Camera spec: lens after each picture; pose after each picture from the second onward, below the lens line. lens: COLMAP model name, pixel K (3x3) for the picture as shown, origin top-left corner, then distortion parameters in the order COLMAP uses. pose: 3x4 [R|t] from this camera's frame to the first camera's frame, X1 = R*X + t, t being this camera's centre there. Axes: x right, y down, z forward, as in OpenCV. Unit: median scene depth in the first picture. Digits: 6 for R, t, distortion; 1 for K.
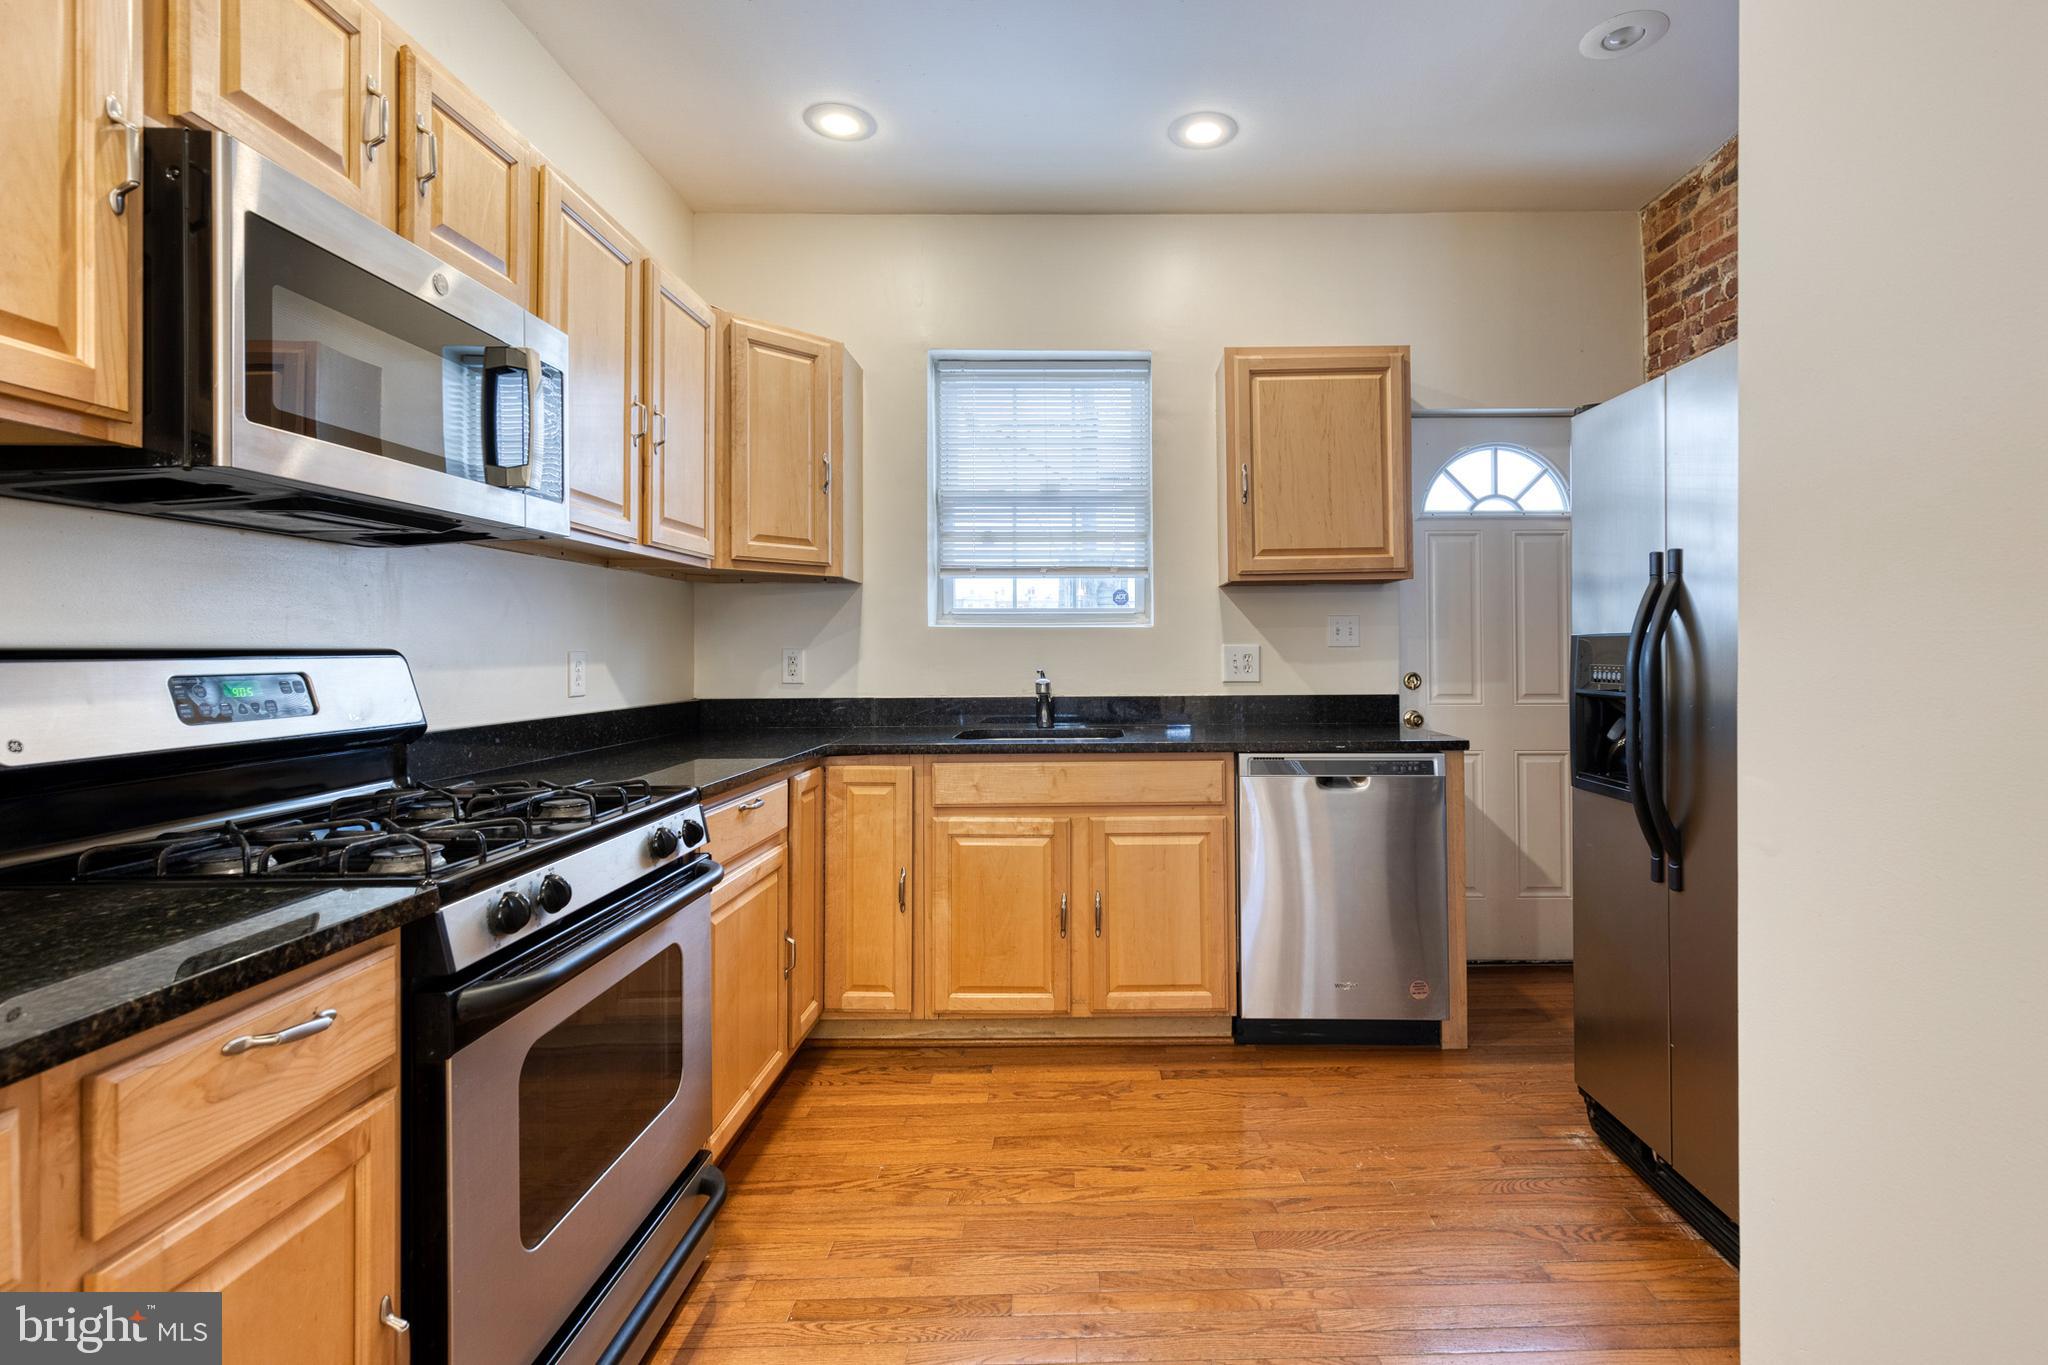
lens RADIAL K [[953.6, 0, 1096.6], [0, 953.6, 648.9], [0, 0, 1]] dist [0.002761, -0.000215]
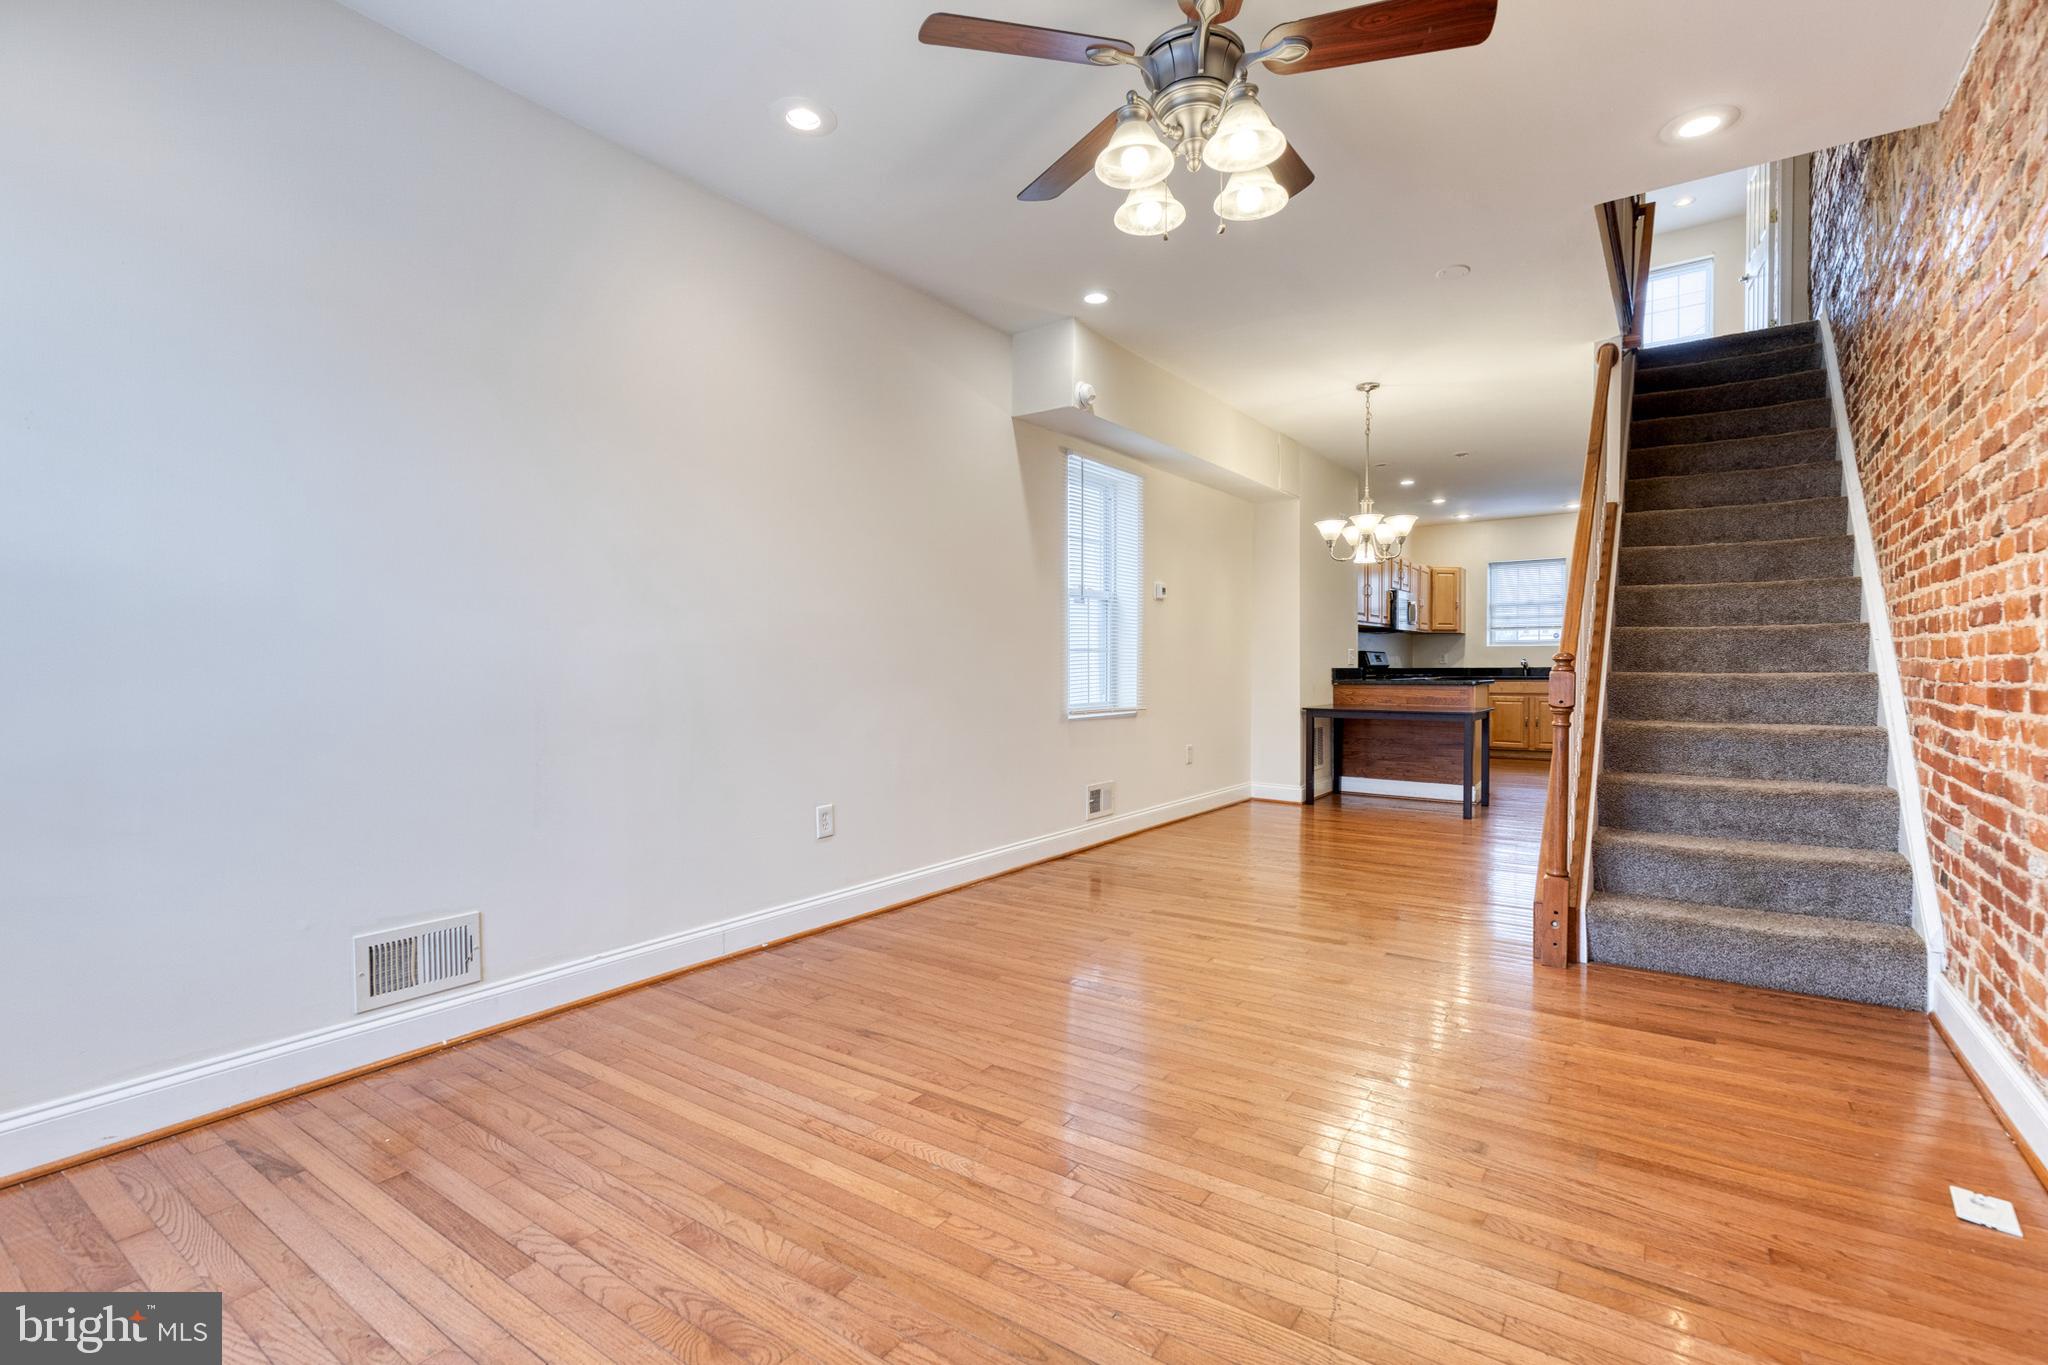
lens RADIAL K [[917.2, 0, 1024.0], [0, 917.2, 682.5], [0, 0, 1]] dist [0.001909, -0.000203]
pose [[0.808579, 0.009702, -0.588308, 0.417482], [0.000153, 0.999861, 0.016700, 0.051130], [0.588388, -0.013593, 0.808465, -2.640675]]
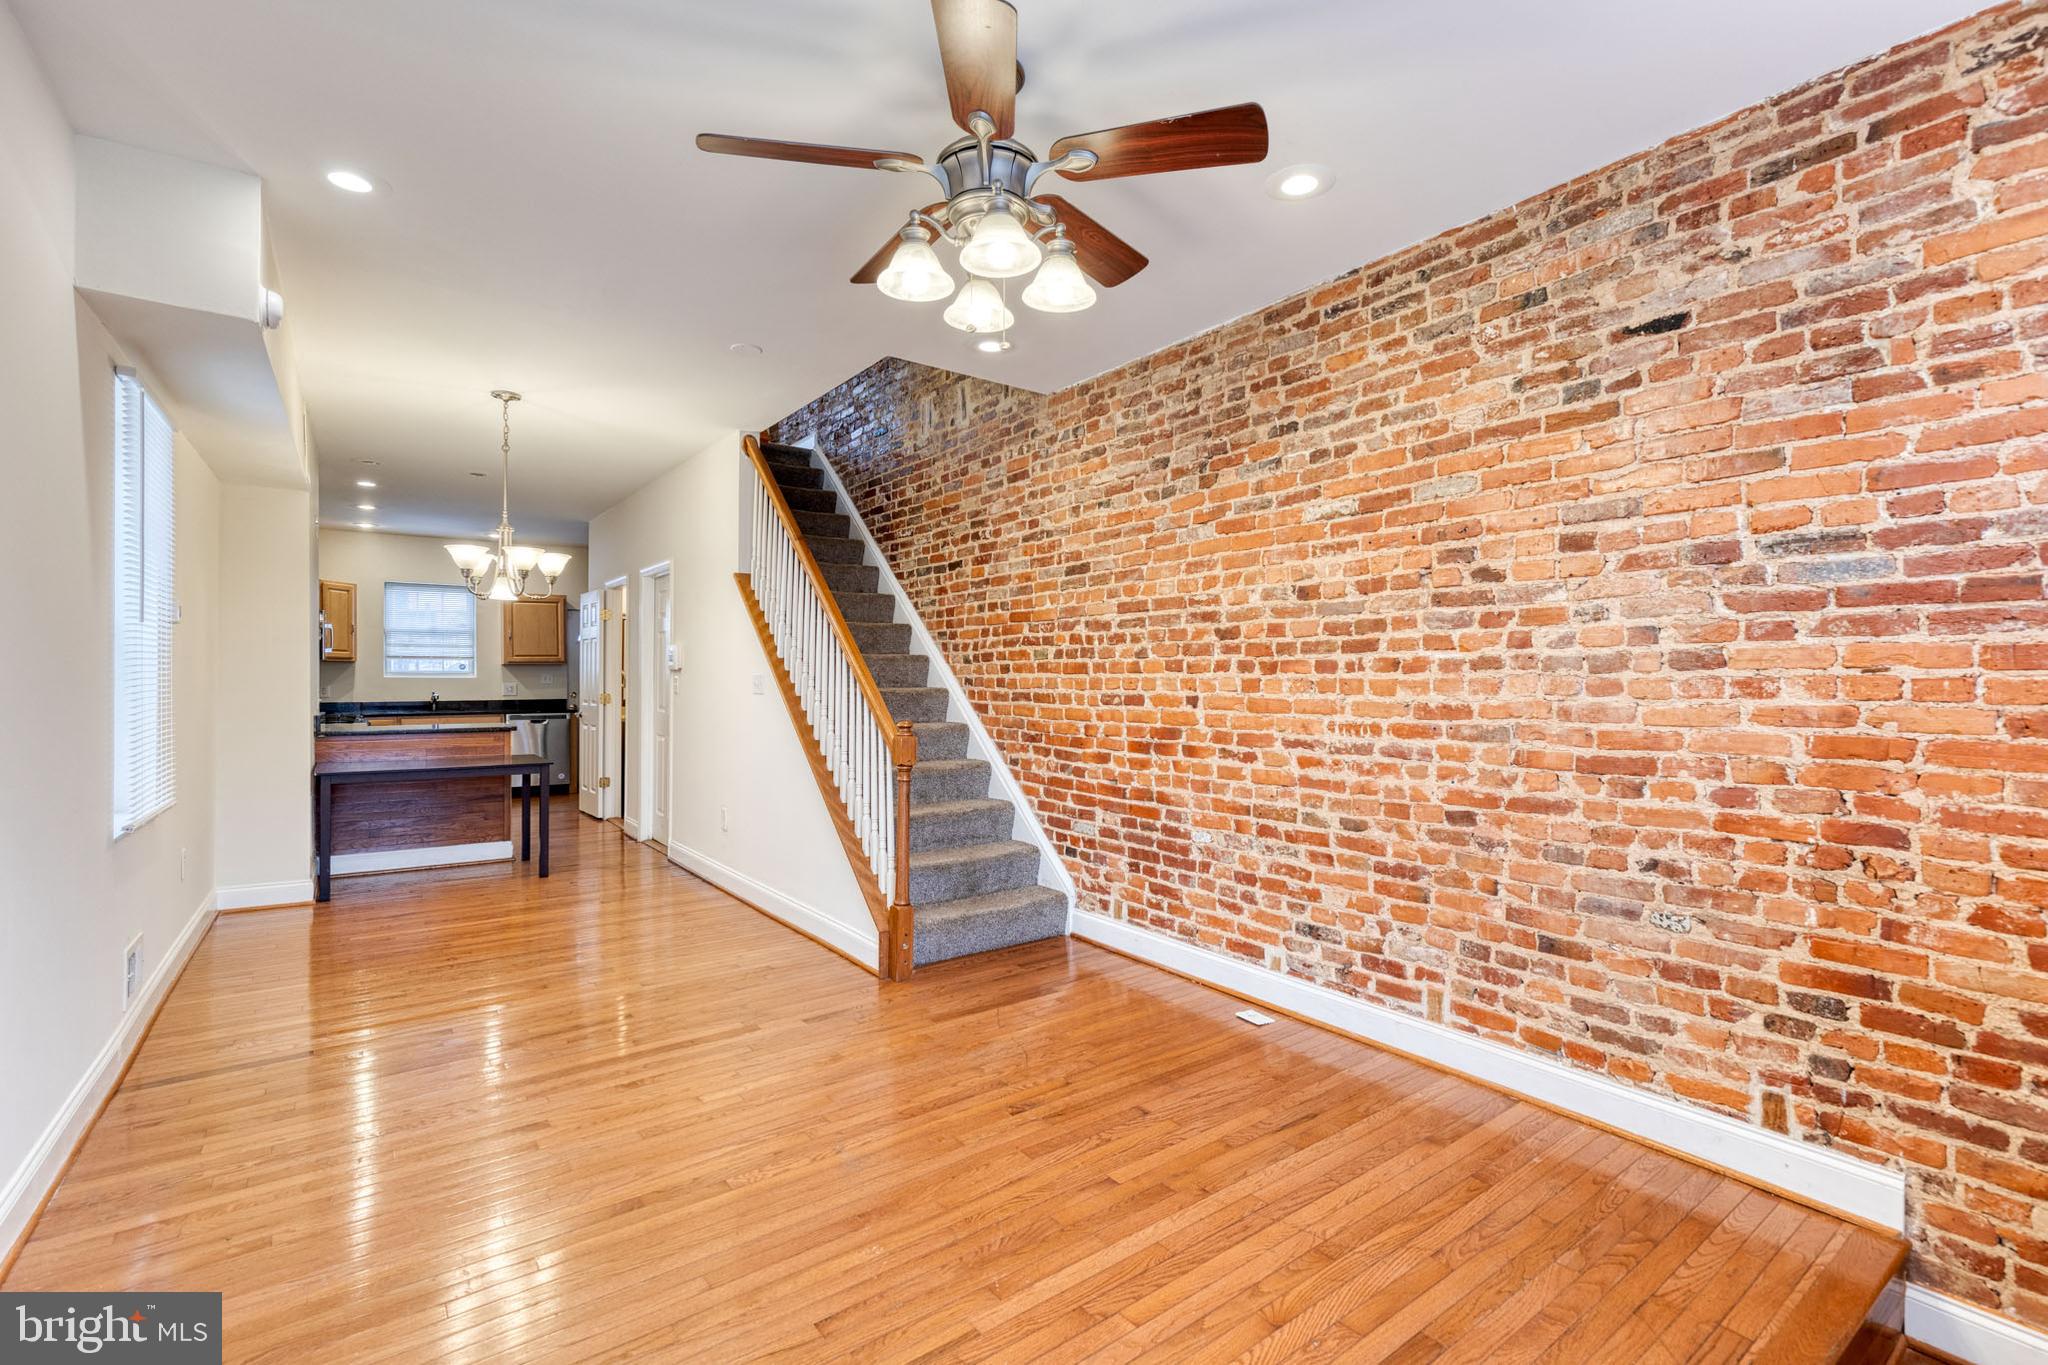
lens RADIAL K [[926.7, 0, 1056.3], [0, 926.7, 680.3], [0, 0, 1]] dist [0.011190, -0.000290]
pose [[0.799996, 0.003779, 0.599993, -0.253592], [-0.003045, 0.999993, -0.002238, -0.013858], [-0.599997, -0.000037, 0.800002, -2.595537]]
